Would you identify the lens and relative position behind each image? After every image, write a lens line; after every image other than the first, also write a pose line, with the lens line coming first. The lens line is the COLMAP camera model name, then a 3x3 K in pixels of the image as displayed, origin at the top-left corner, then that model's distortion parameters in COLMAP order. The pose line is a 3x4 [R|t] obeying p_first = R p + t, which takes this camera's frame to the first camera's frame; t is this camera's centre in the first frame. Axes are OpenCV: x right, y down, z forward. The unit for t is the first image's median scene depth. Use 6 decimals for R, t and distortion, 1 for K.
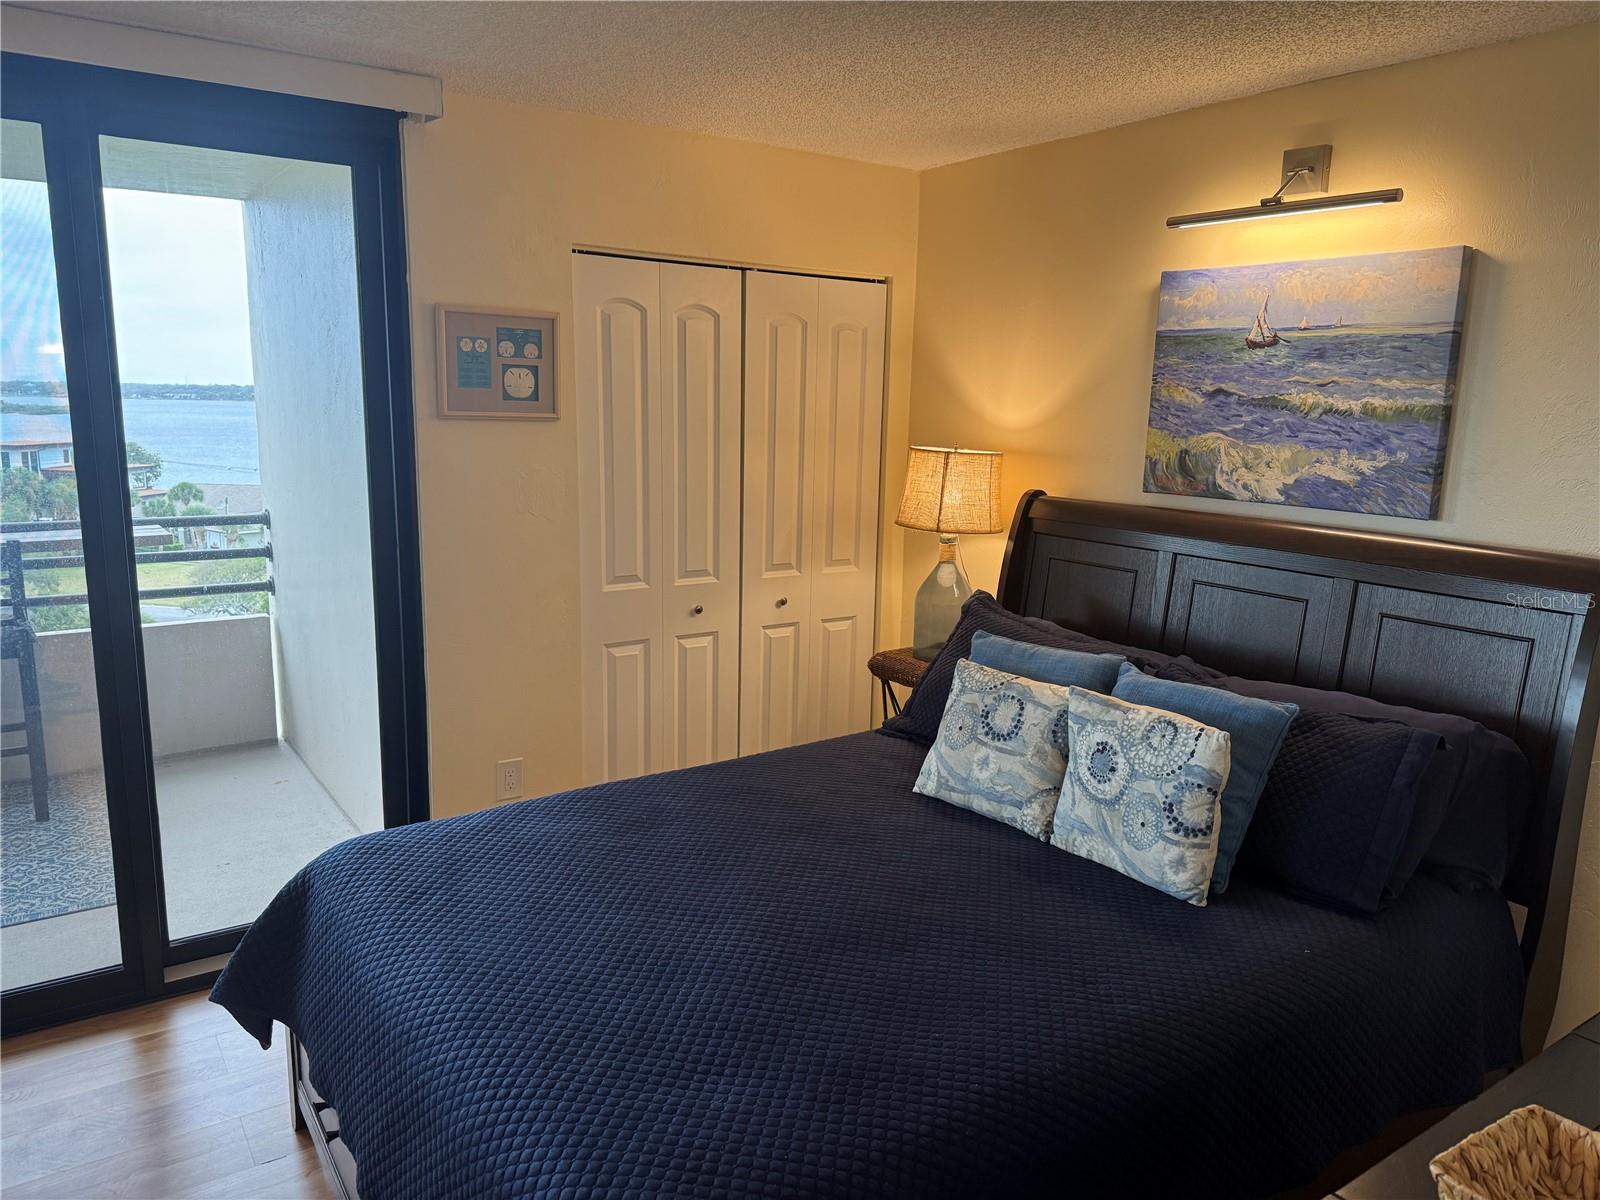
lens RADIAL K [[1113.6, 0, 795.9], [0, 1113.6, 603.7], [0, 0, 1]] dist [0.113515, -0.165666]
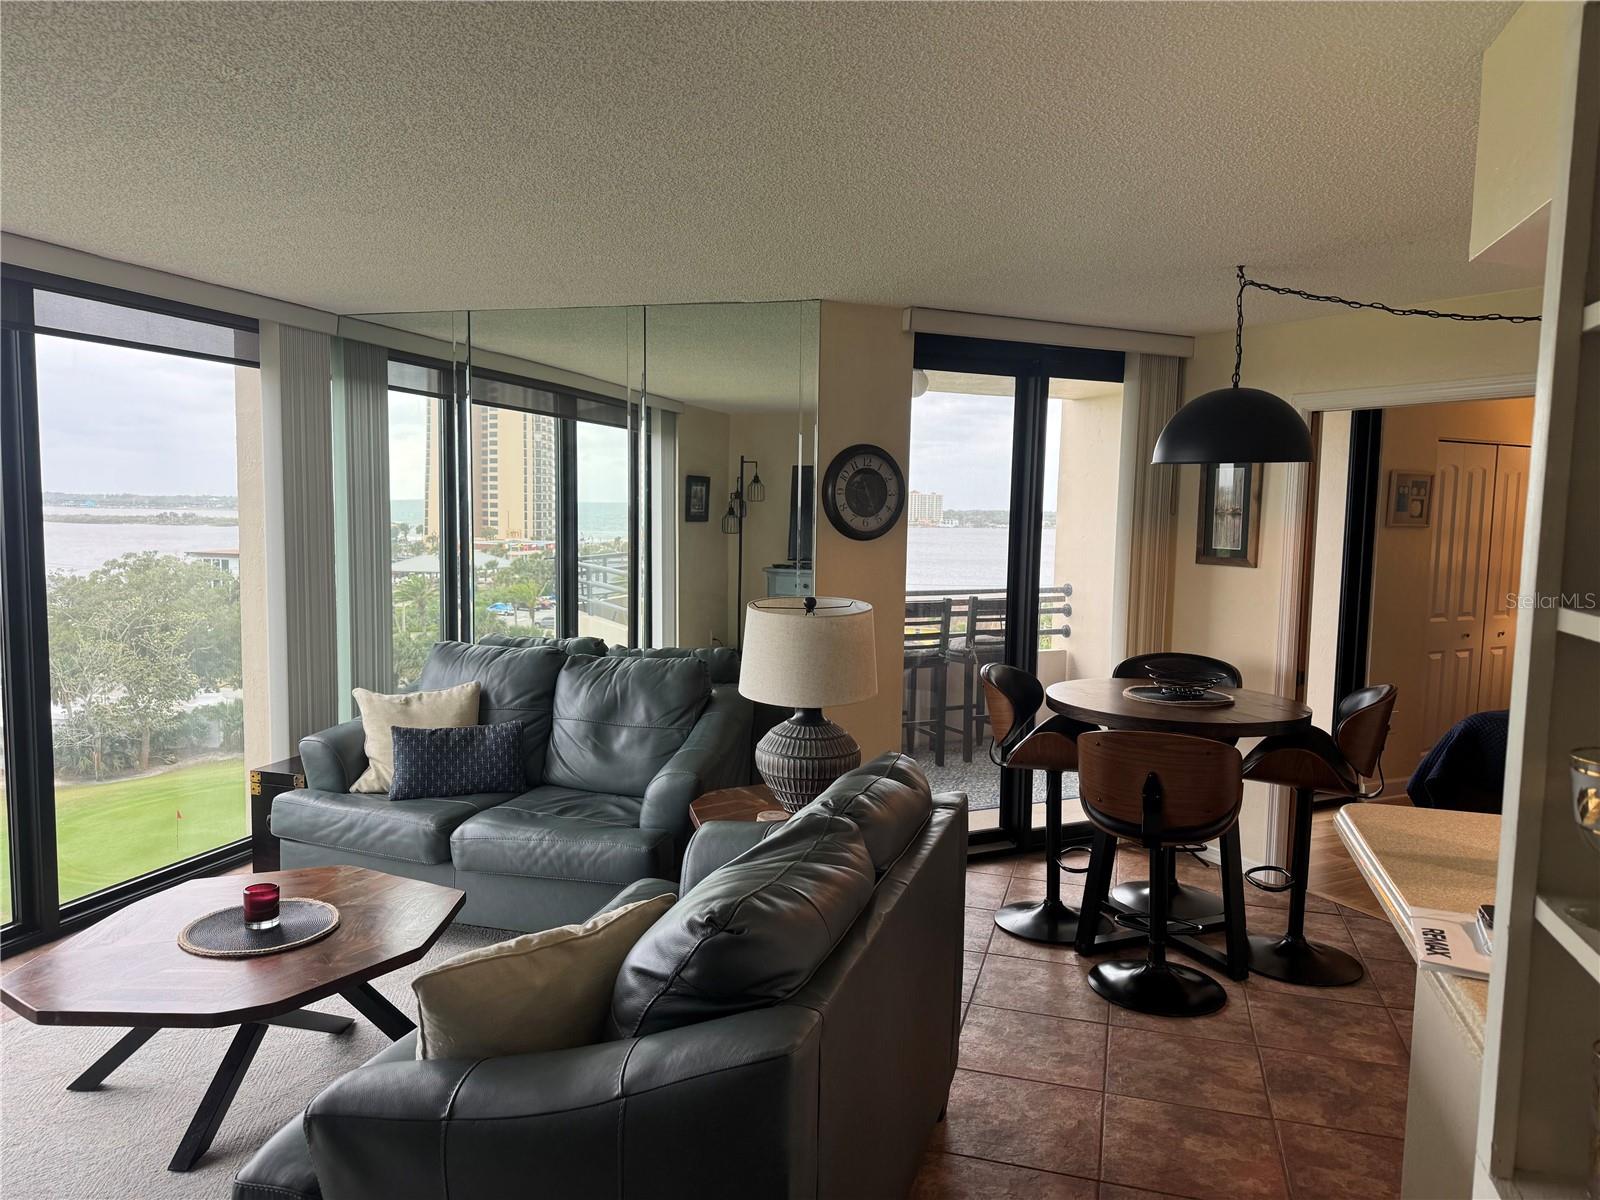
lens RADIAL K [[1123.2, 0, 800.0], [0, 1123.2, 600.0], [0, 0, 1]] dist [0.075055, -0.095218]
pose [[0.995812, 0.008610, -0.091020, -1.251104], [-0.017786, 0.994779, -0.100489, 0.193013], [0.089679, 0.101687, 0.990766, -1.121336]]
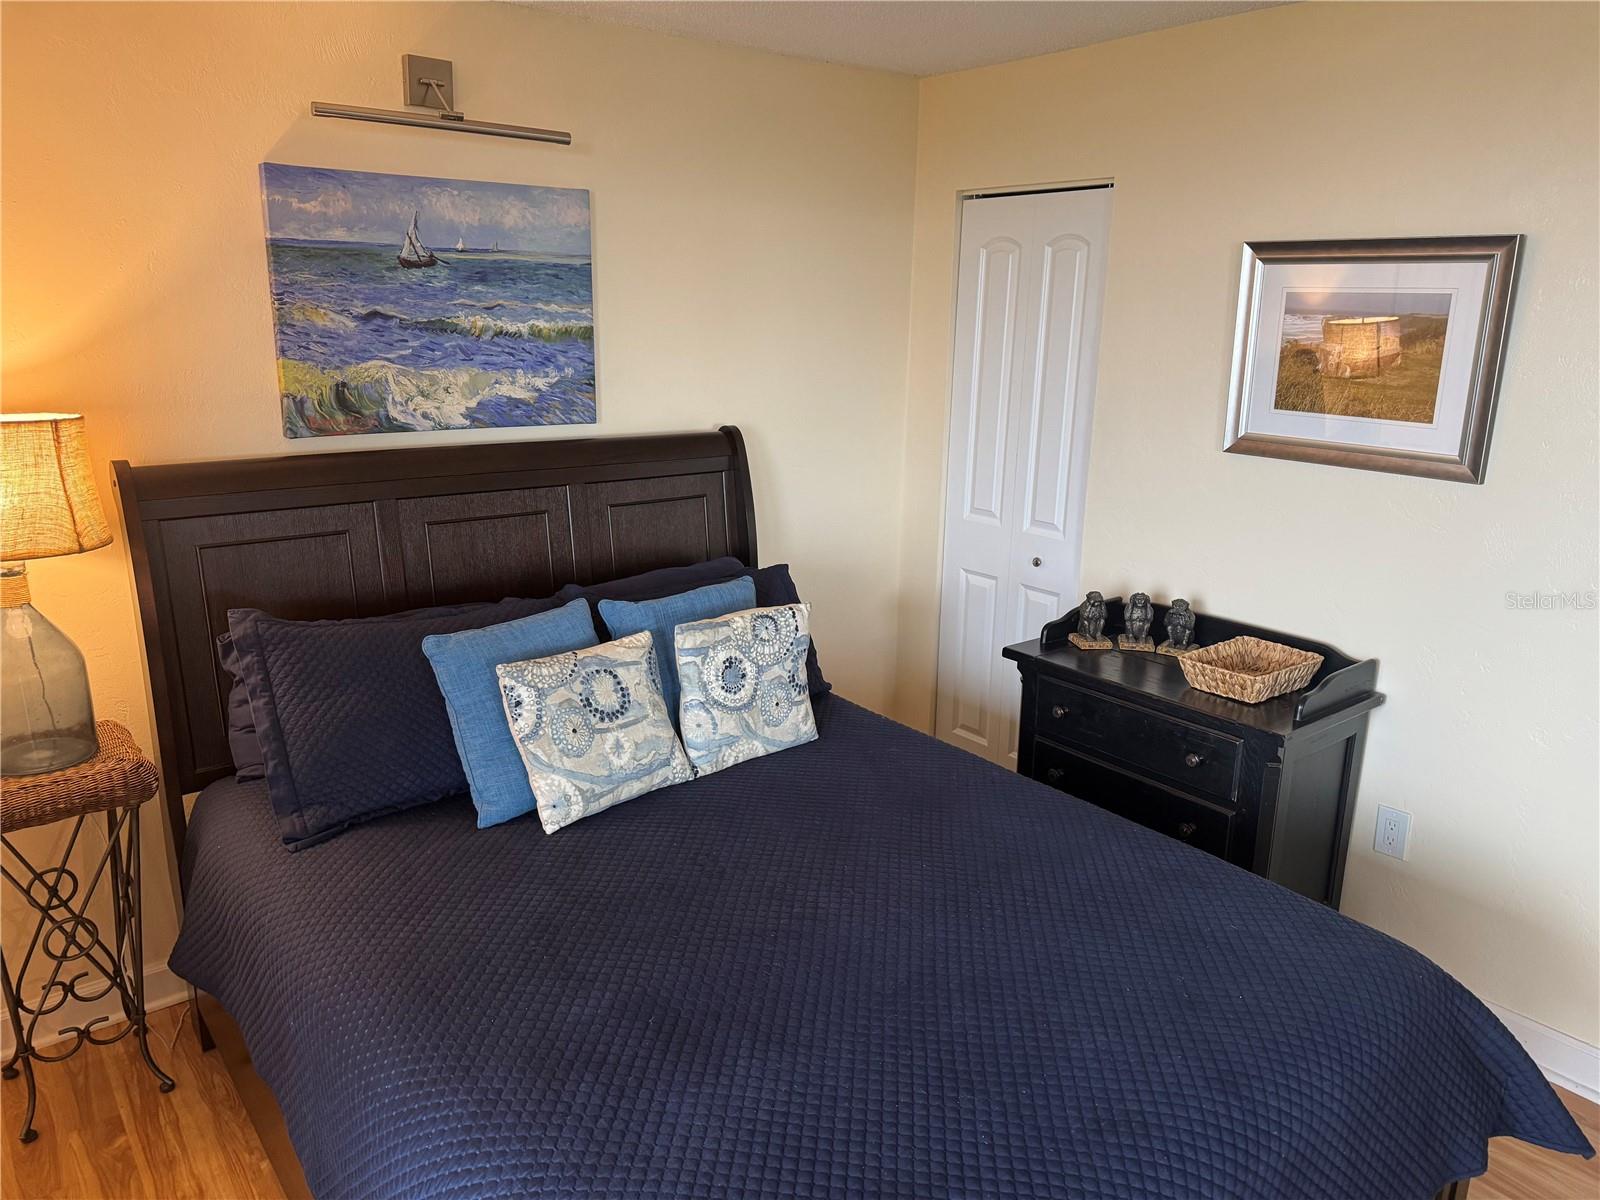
lens RADIAL K [[1146.0, 0, 800.0], [0, 1146.0, 600.0], [0, 0, 1]] dist [0.167131, -0.294319]
pose [[-0.073915, -0.277041, 0.958011, -0.630101], [0.168222, 0.943409, 0.285798, -0.190458], [-0.982974, 0.182283, -0.023128, 0.762969]]
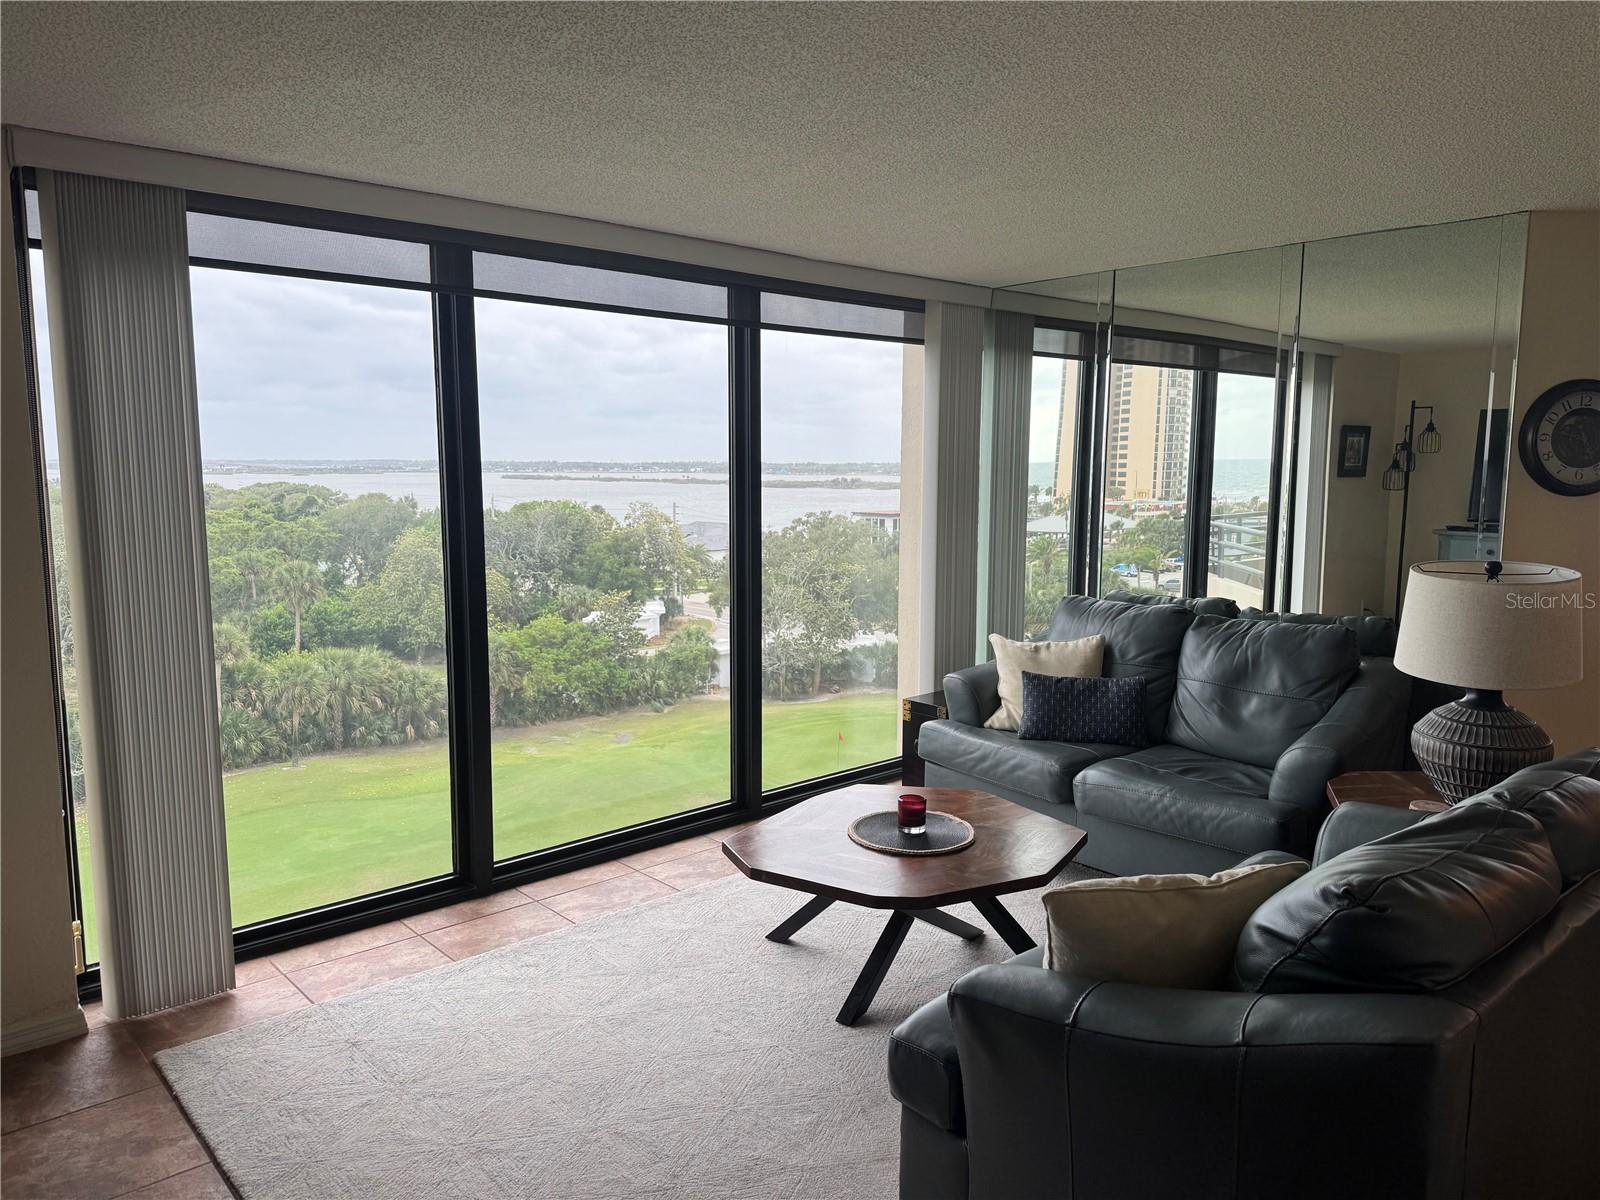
lens RADIAL K [[1113.6, 0, 795.9], [0, 1113.6, 603.7], [0, 0, 1]] dist [0.113515, -0.165666]
pose [[0.804534, 0.059321, -0.590937, -1.249215], [-0.095883, 0.994920, -0.030667, 0.196632], [0.586116, 0.081334, 0.806135, -1.132533]]
